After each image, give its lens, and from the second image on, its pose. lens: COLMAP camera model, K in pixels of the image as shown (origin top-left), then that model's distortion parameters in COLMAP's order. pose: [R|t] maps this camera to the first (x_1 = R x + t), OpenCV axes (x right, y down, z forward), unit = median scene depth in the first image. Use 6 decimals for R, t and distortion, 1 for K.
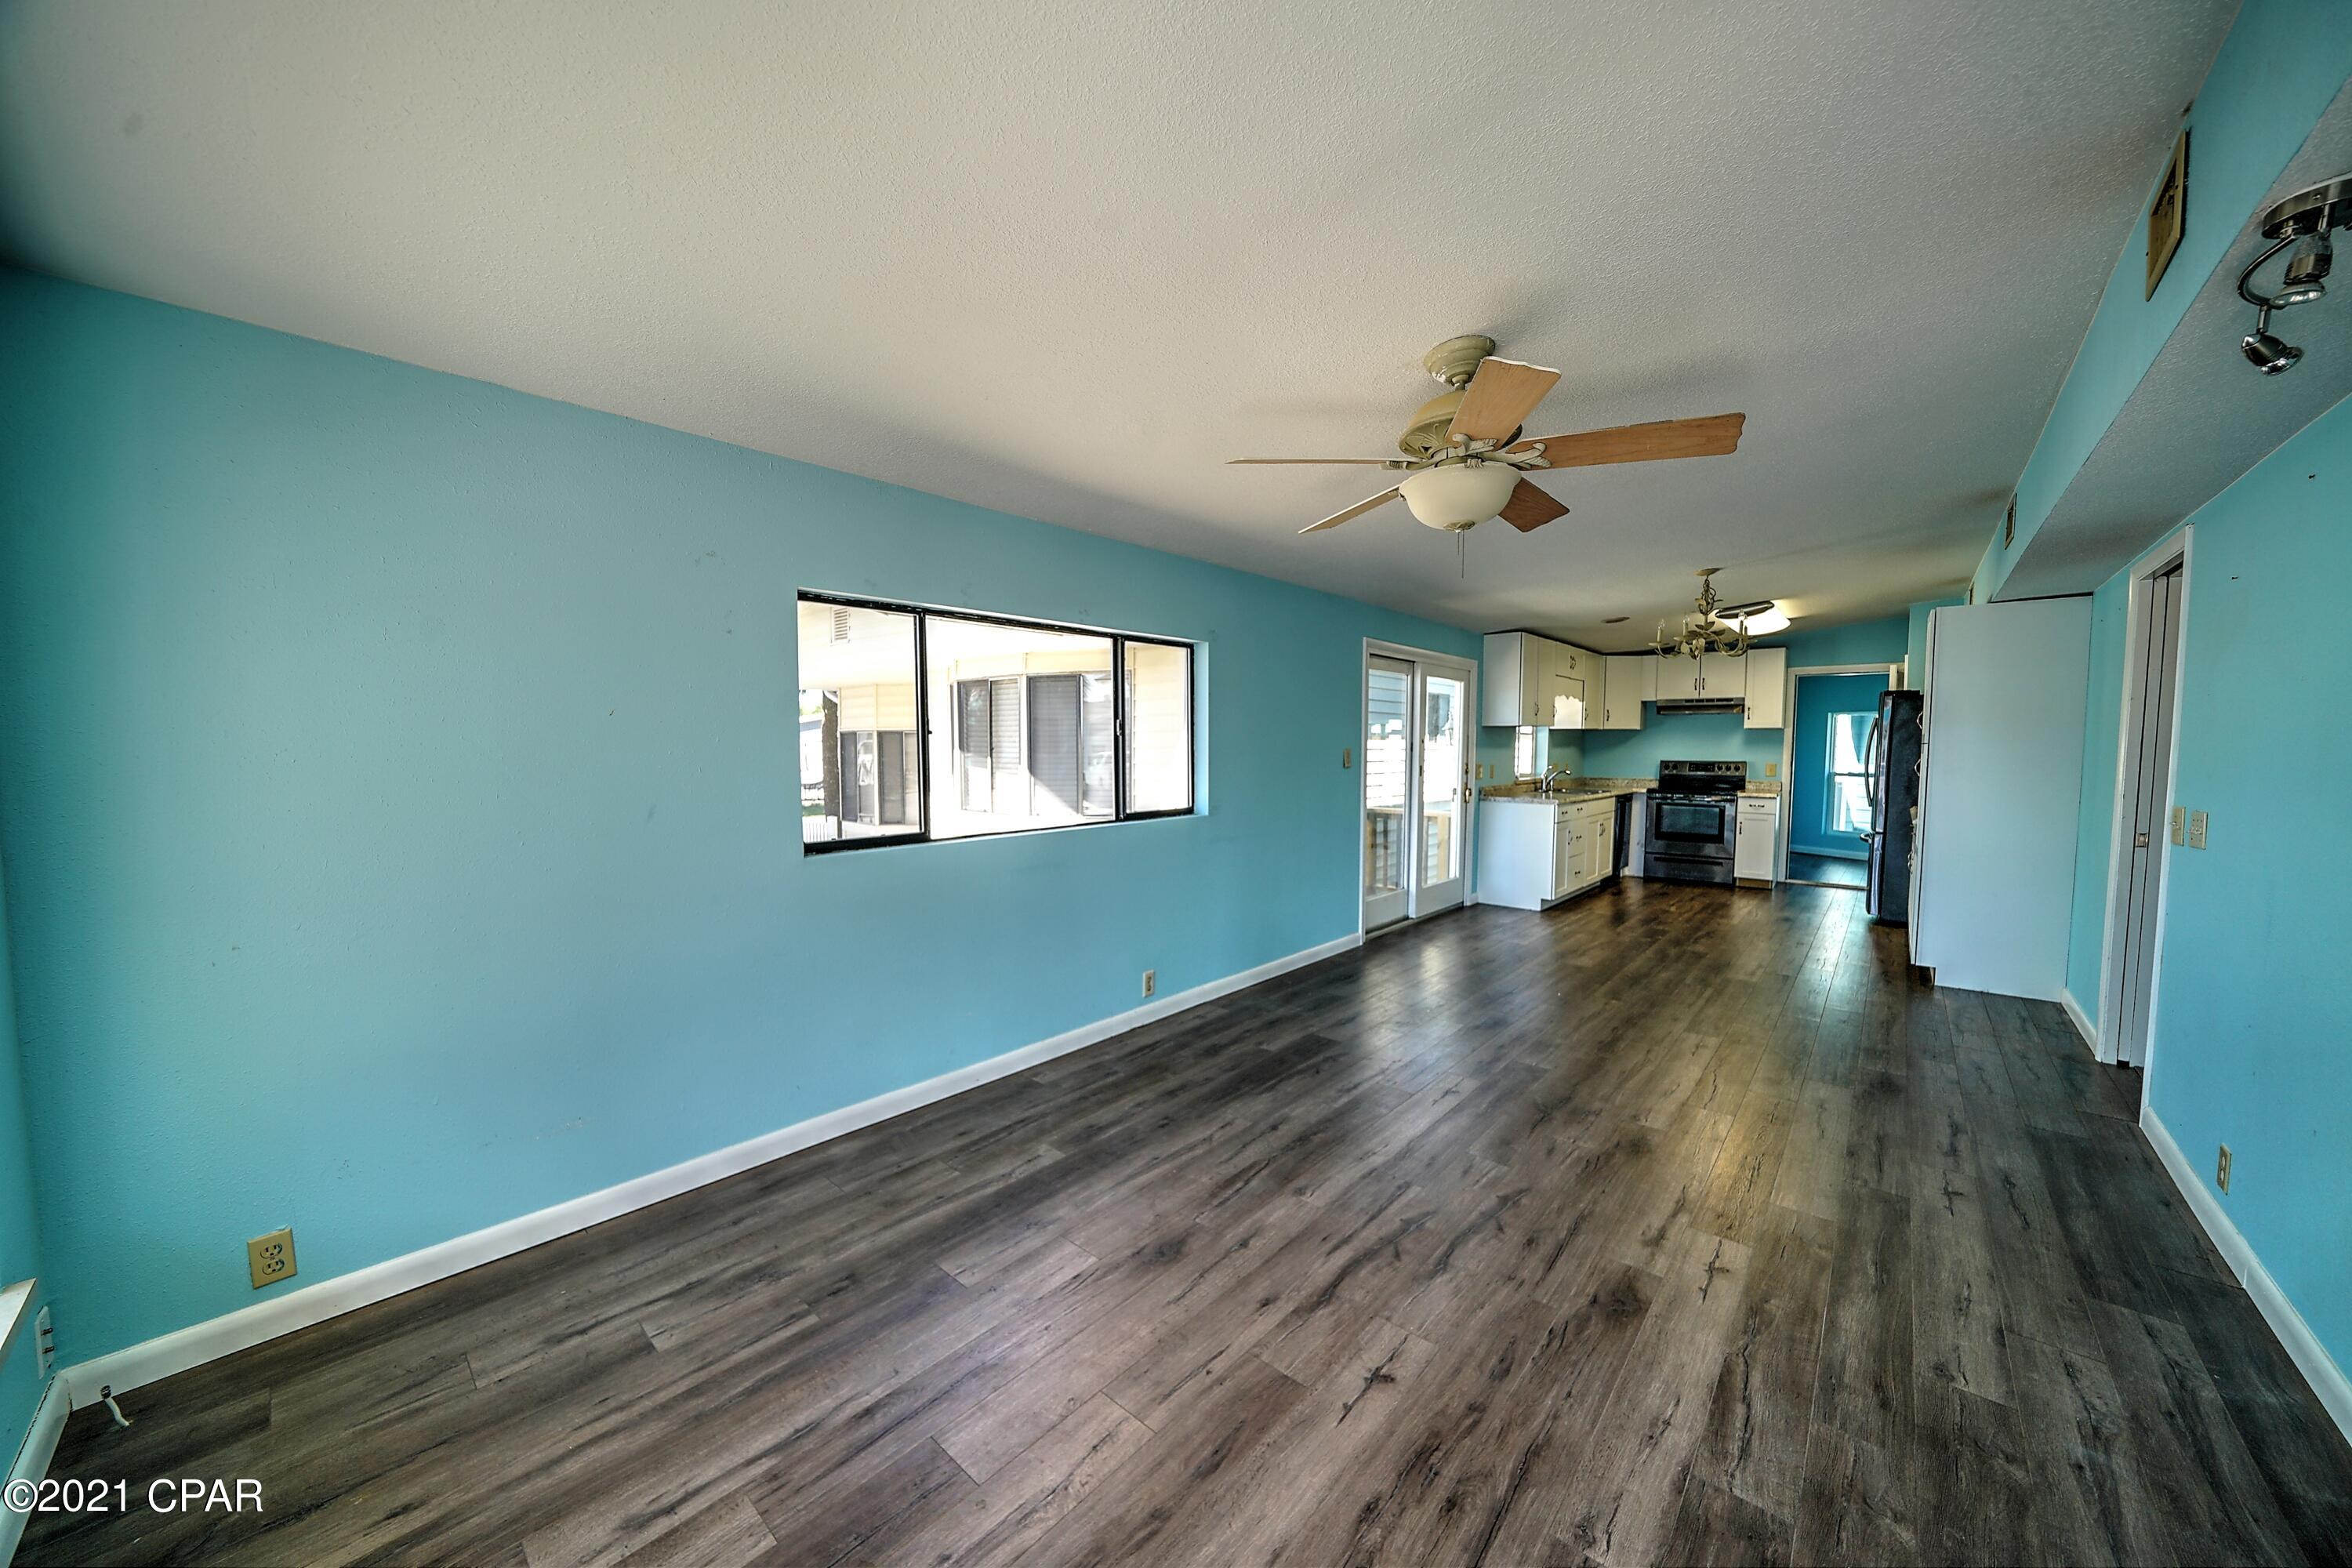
lens RADIAL K [[818.7, 0, 1156.4], [0, 818.7, 796.6], [0, 0, 1]] dist [-0.024908, 0.002738]
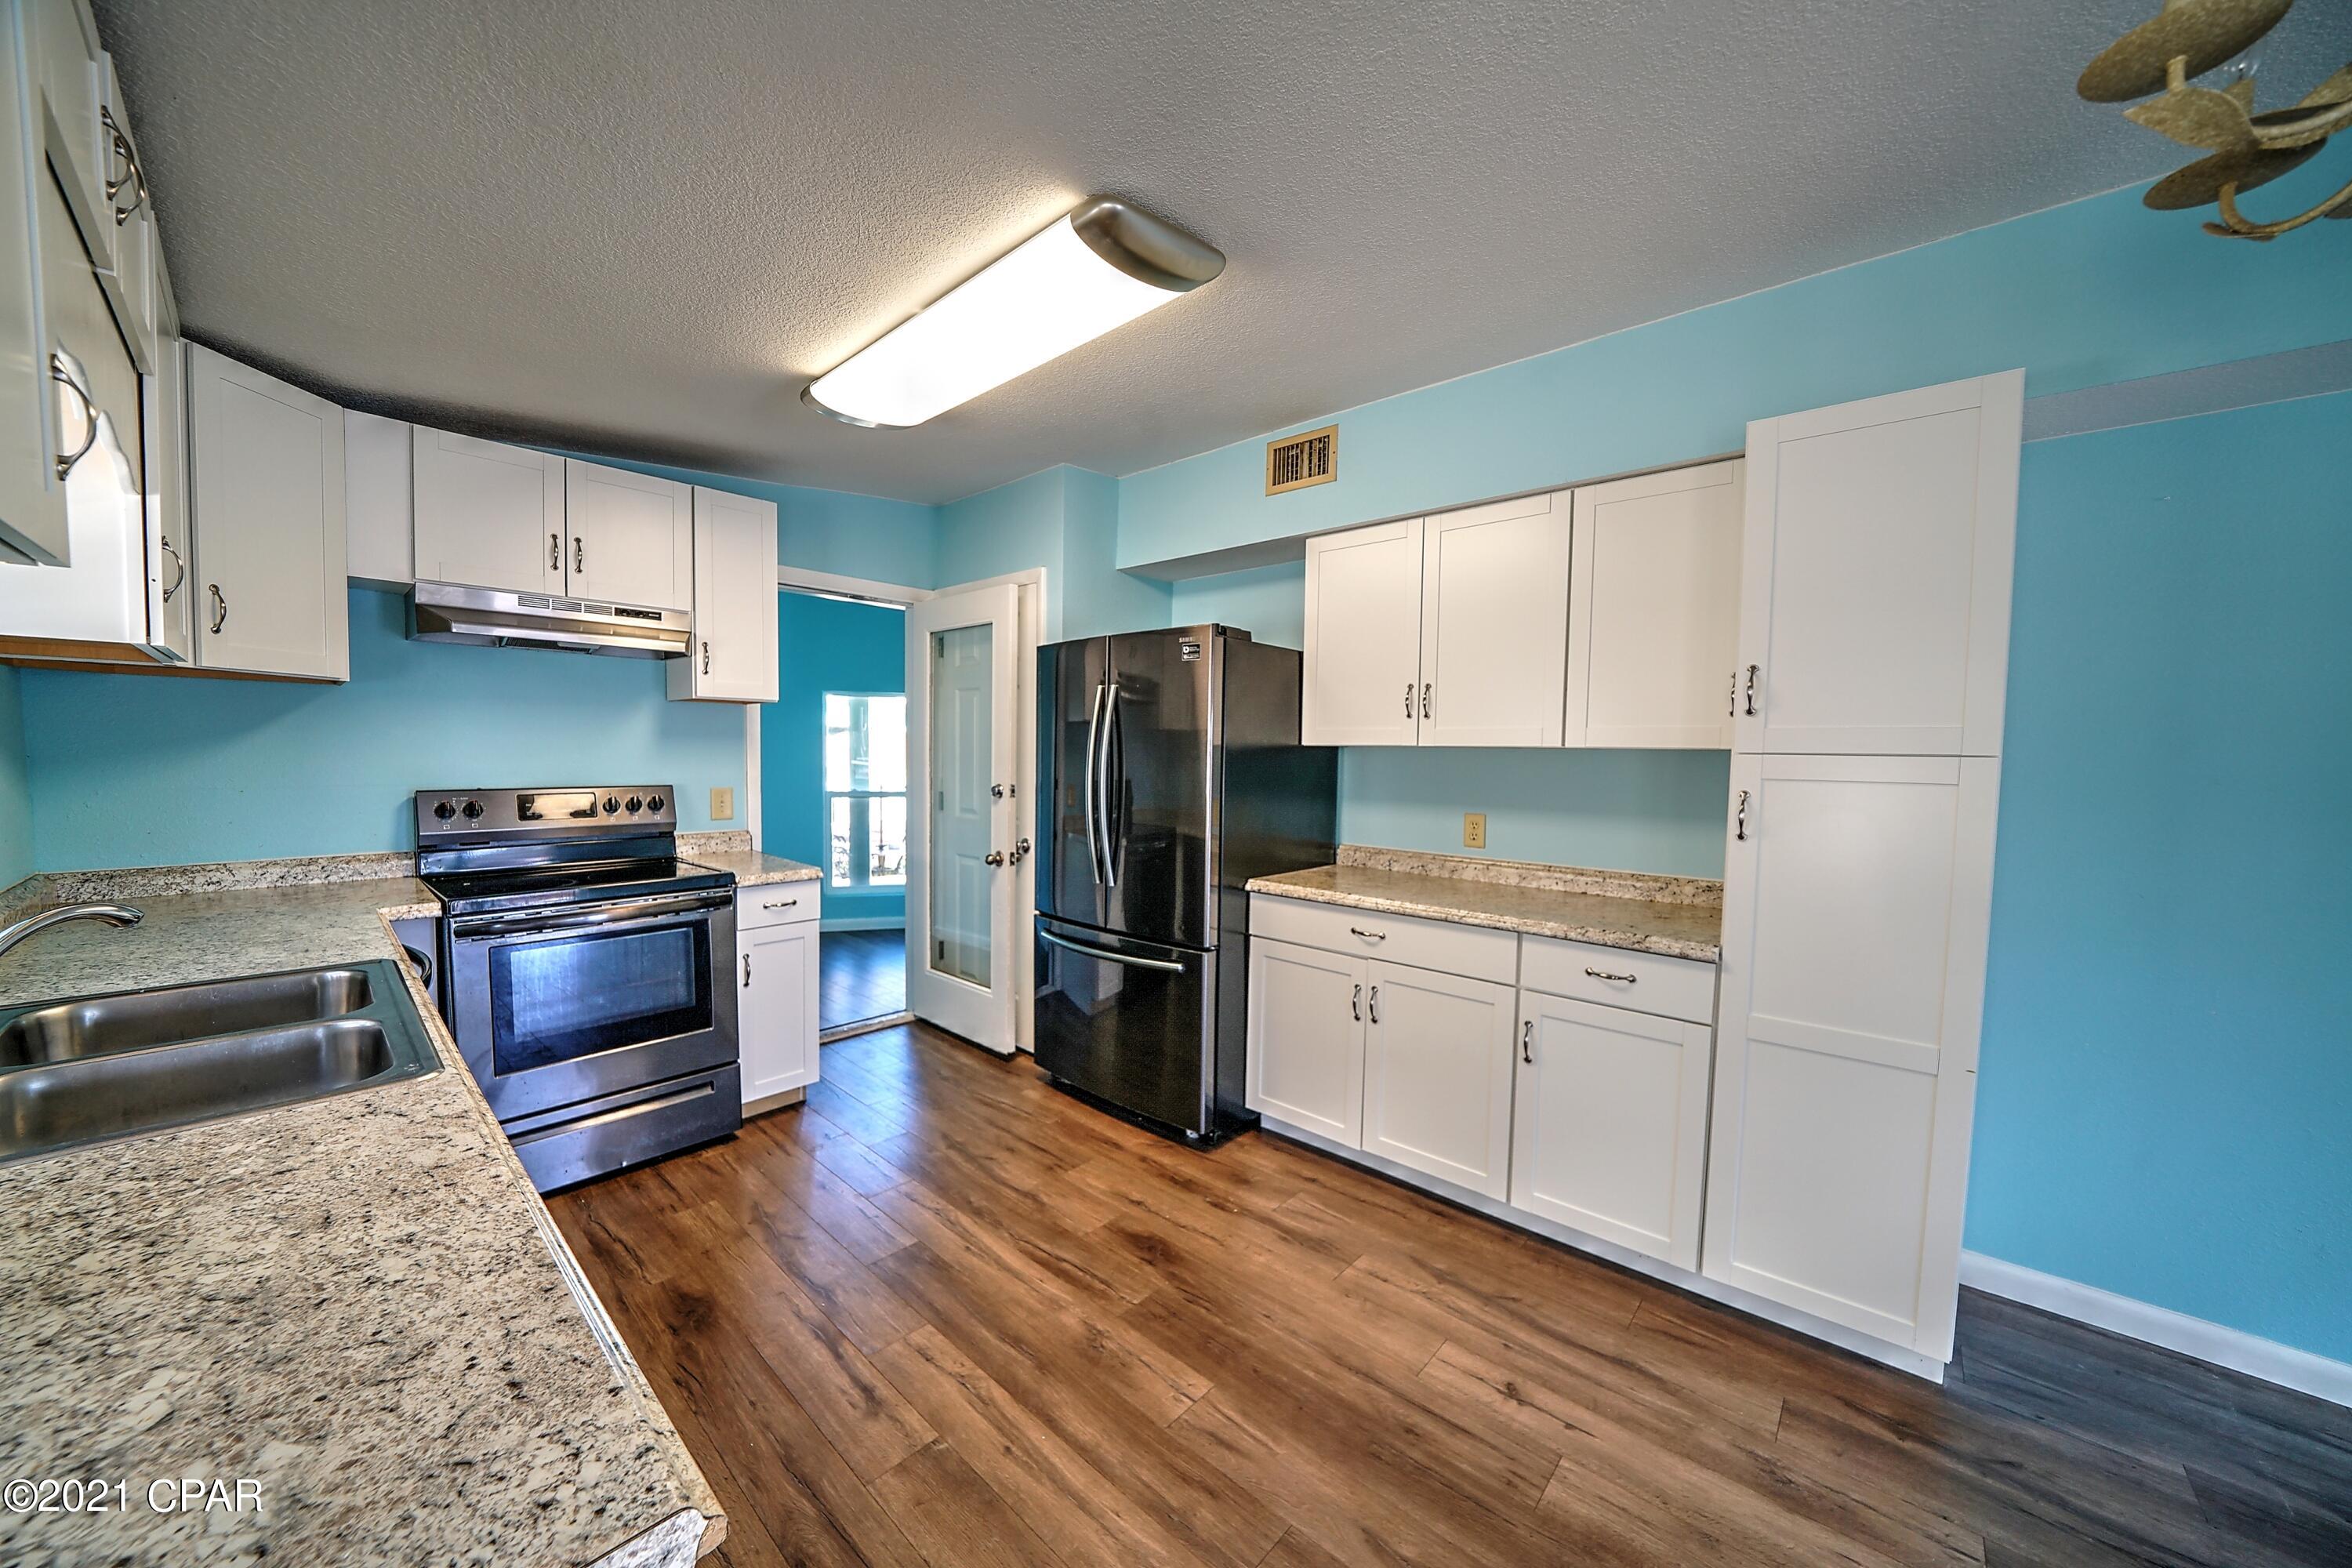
lens RADIAL K [[818.7, 0, 1156.4], [0, 818.7, 796.6], [0, 0, 1]] dist [-0.024908, 0.002738]
pose [[-0.000429, -0.056825, 0.998384, 0.725147], [0.049098, 0.997179, 0.056777, -0.102726], [-0.998794, 0.049043, 0.002362, 1.624556]]
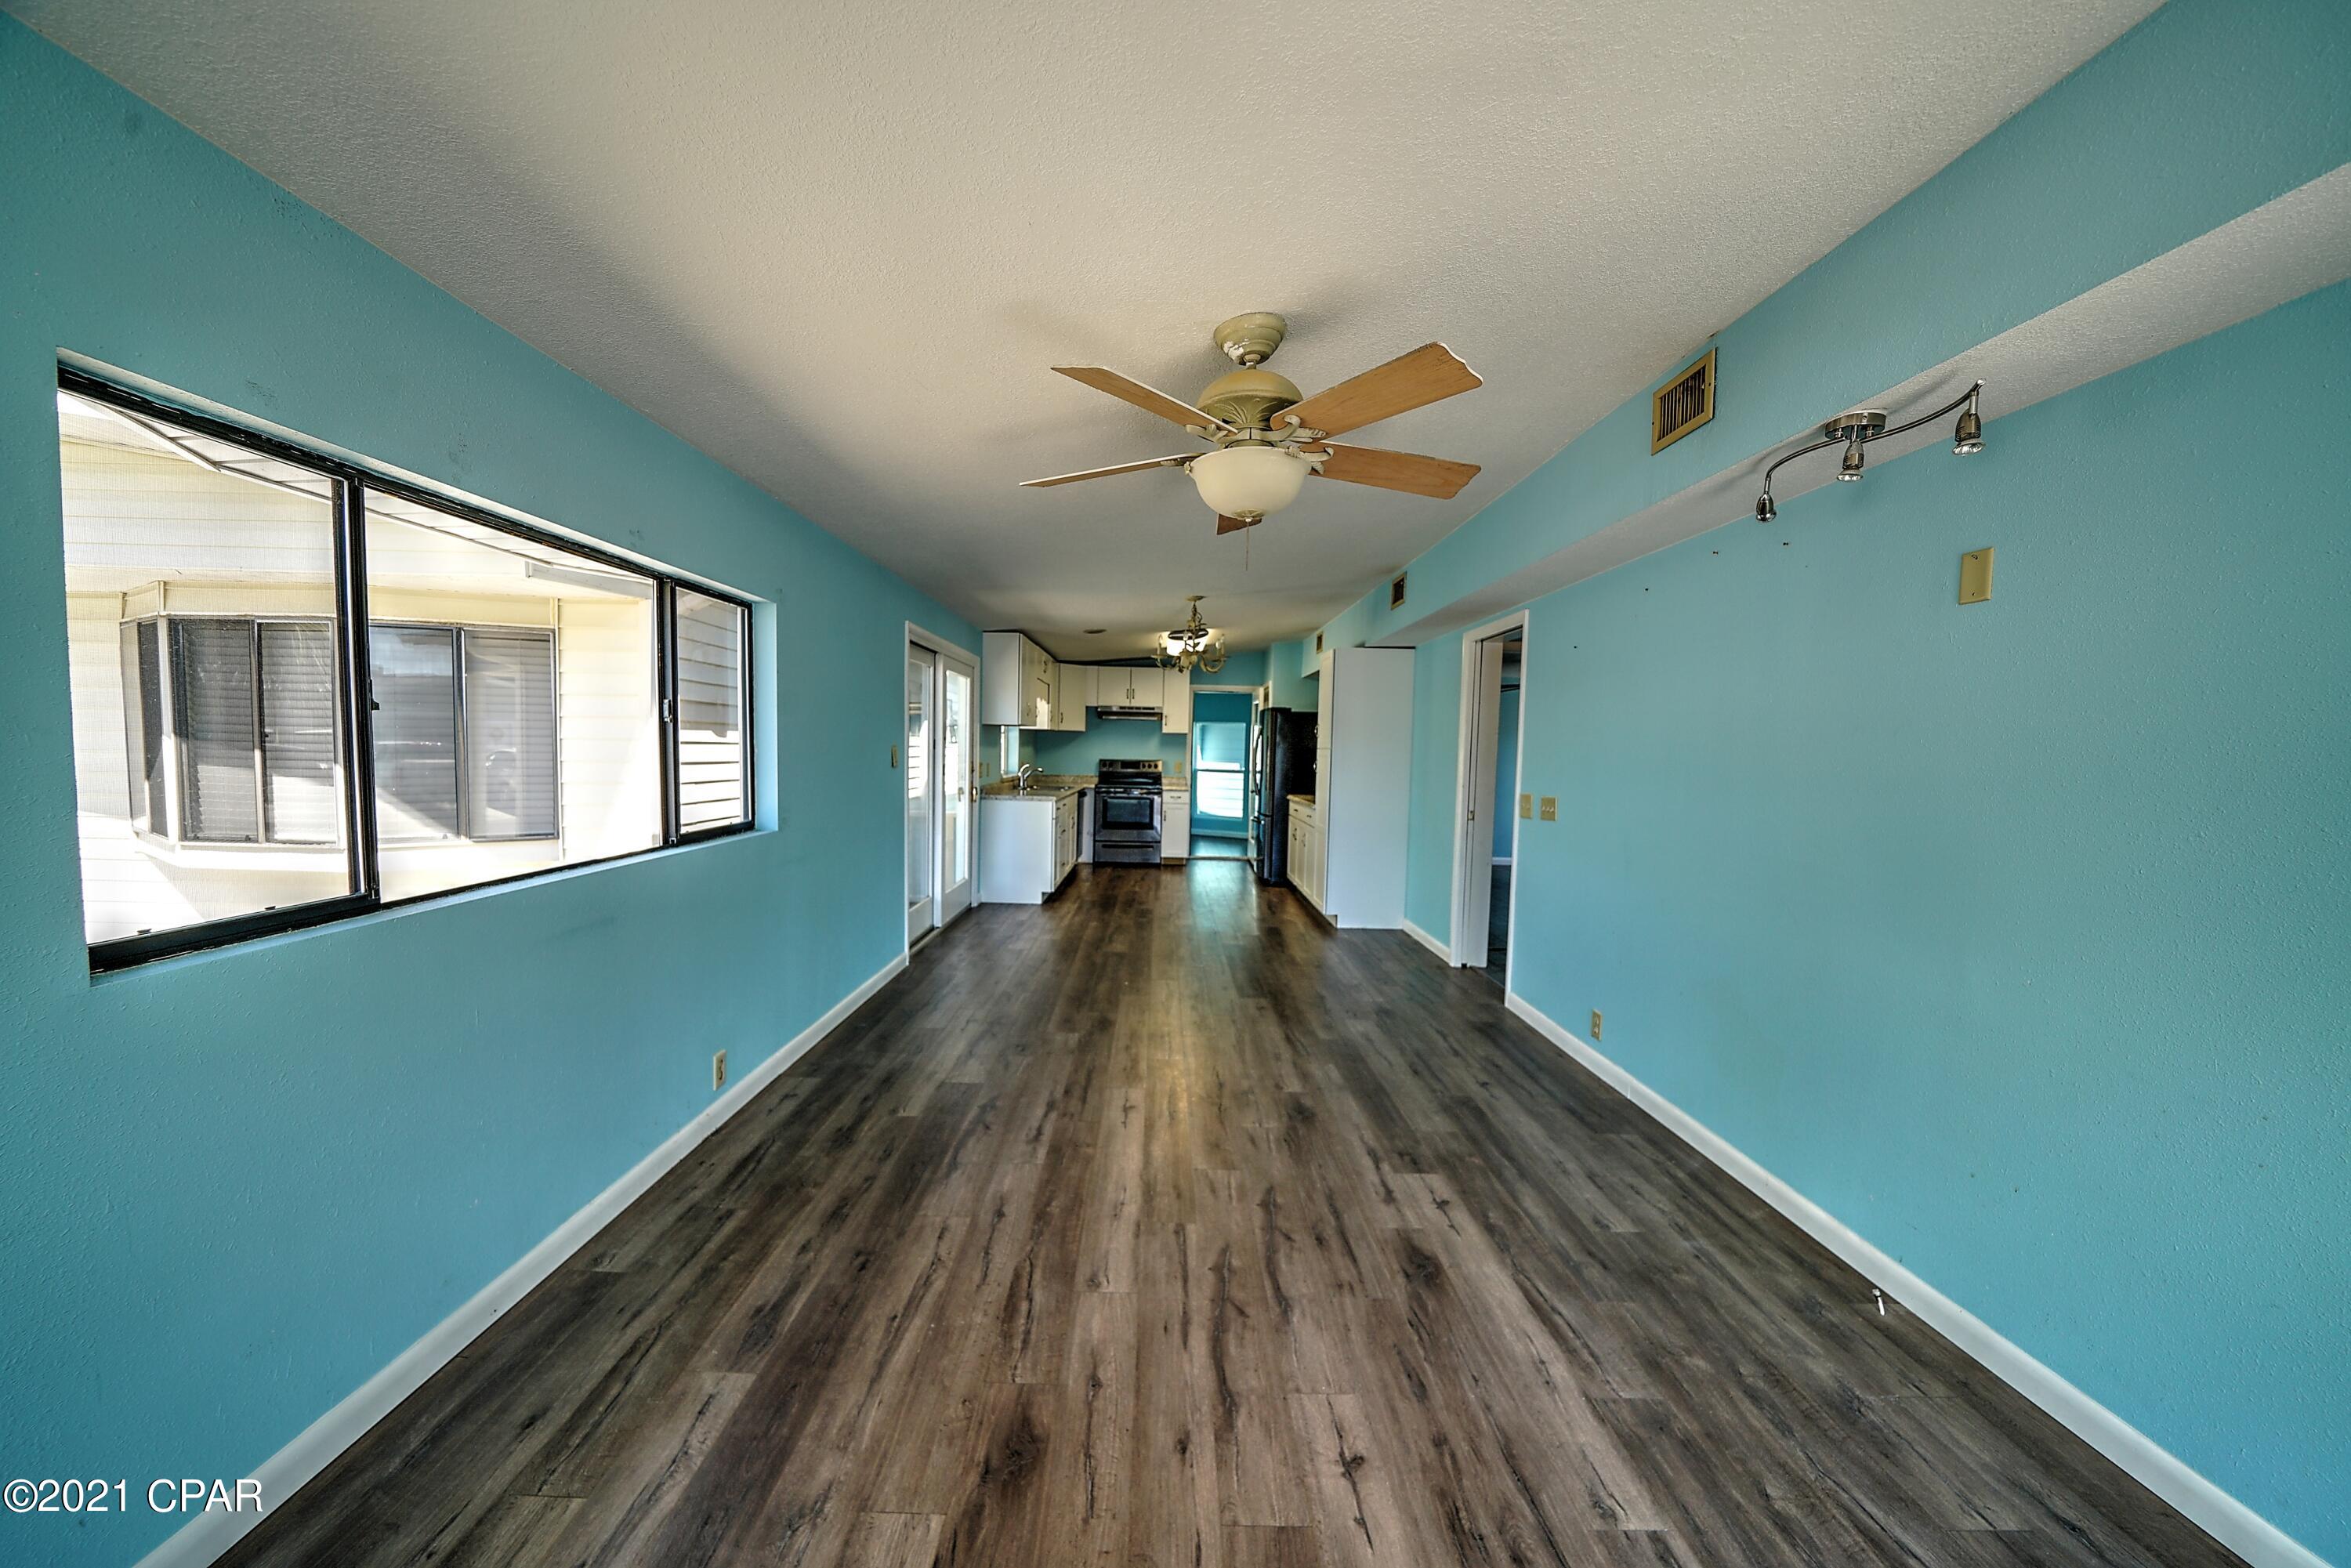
lens RADIAL K [[818.3, 0, 1156.0], [0, 818.3, 796.6], [0, 0, 1]] dist [-0.024908, 0.002738]
pose [[0.739732, -0.024916, 0.672440, -0.206413], [0.021747, 0.999677, 0.013118, -0.012552], [-0.672550, 0.004920, 0.740035, 0.221382]]
